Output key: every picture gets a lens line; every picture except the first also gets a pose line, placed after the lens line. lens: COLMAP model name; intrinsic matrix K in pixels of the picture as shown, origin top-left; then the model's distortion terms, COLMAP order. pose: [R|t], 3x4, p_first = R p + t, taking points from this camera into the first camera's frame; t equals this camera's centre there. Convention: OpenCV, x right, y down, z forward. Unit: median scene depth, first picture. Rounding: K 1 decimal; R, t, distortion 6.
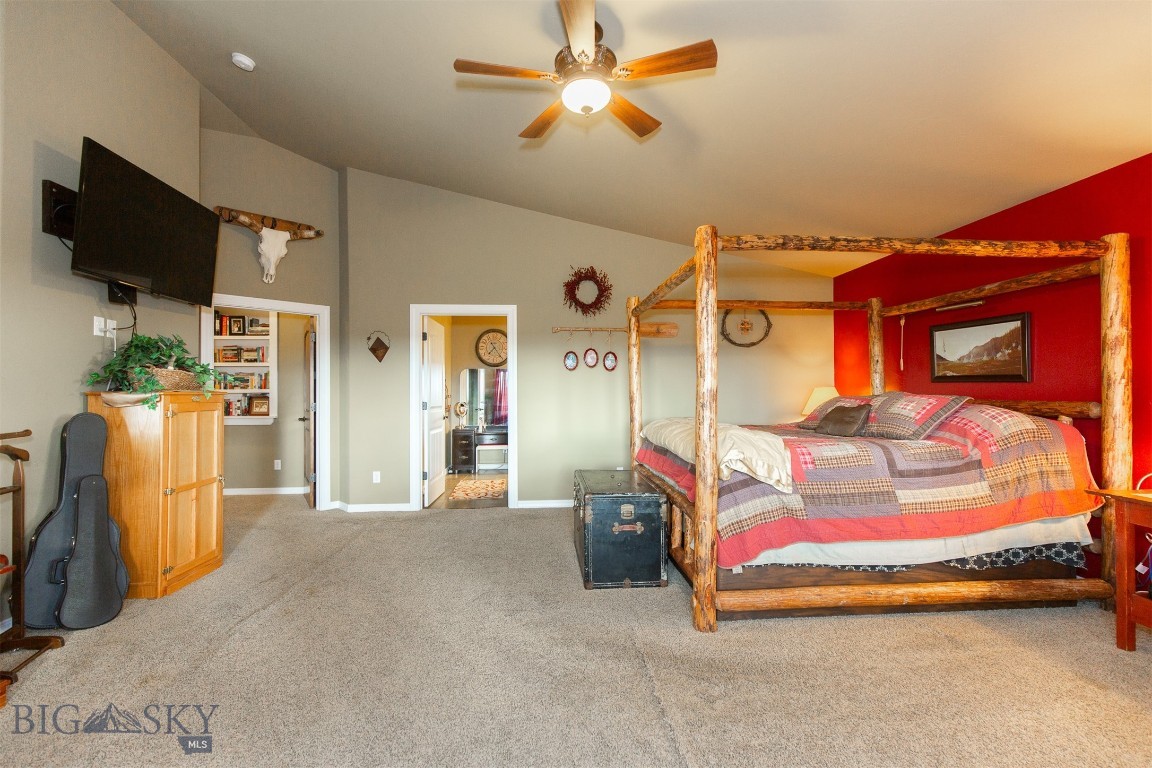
lens RADIAL K [[523.0, 0, 581.8], [0, 523.0, 384.0], [0, 0, 1]] dist [0.003607, -0.000828]
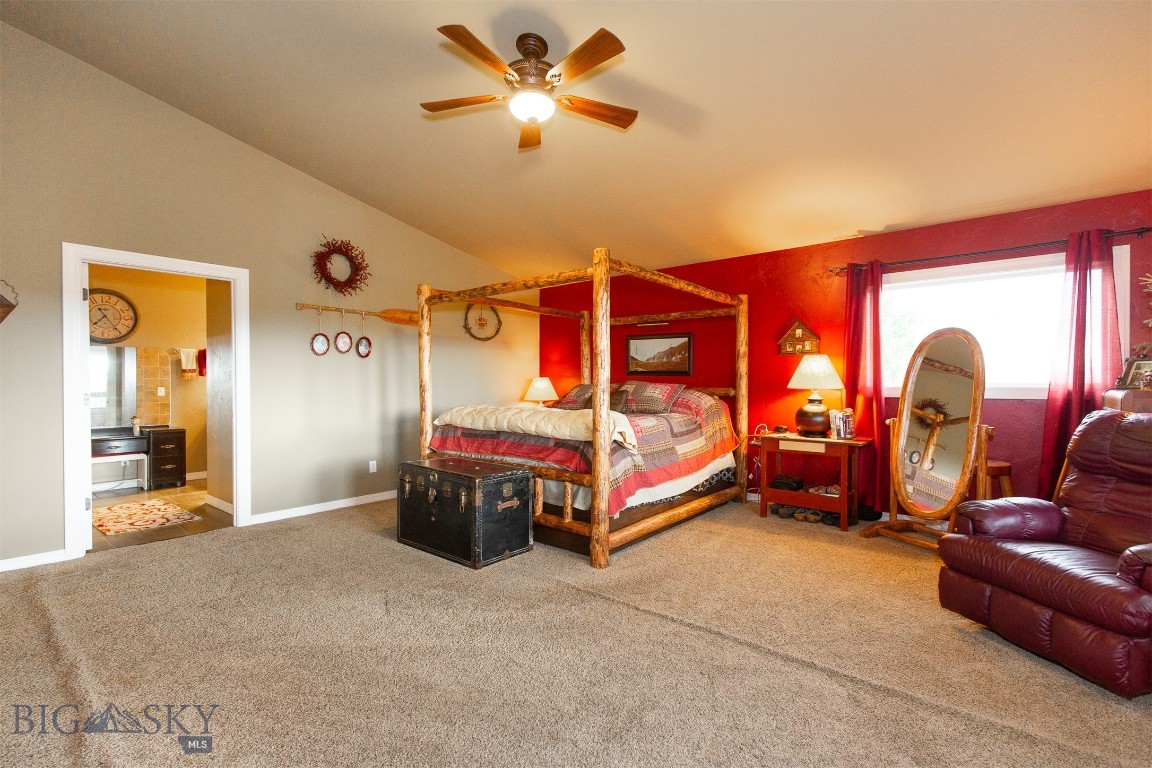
lens RADIAL K [[523.0, 0, 584.9], [0, 523.0, 387.3], [0, 0, 1]] dist [0.003607, -0.000828]
pose [[0.686183, -0.002879, 0.727423, -0.600569], [-0.015412, 0.999710, 0.018494, 0.007454], [-0.727266, -0.023901, 0.685940, 0.137276]]
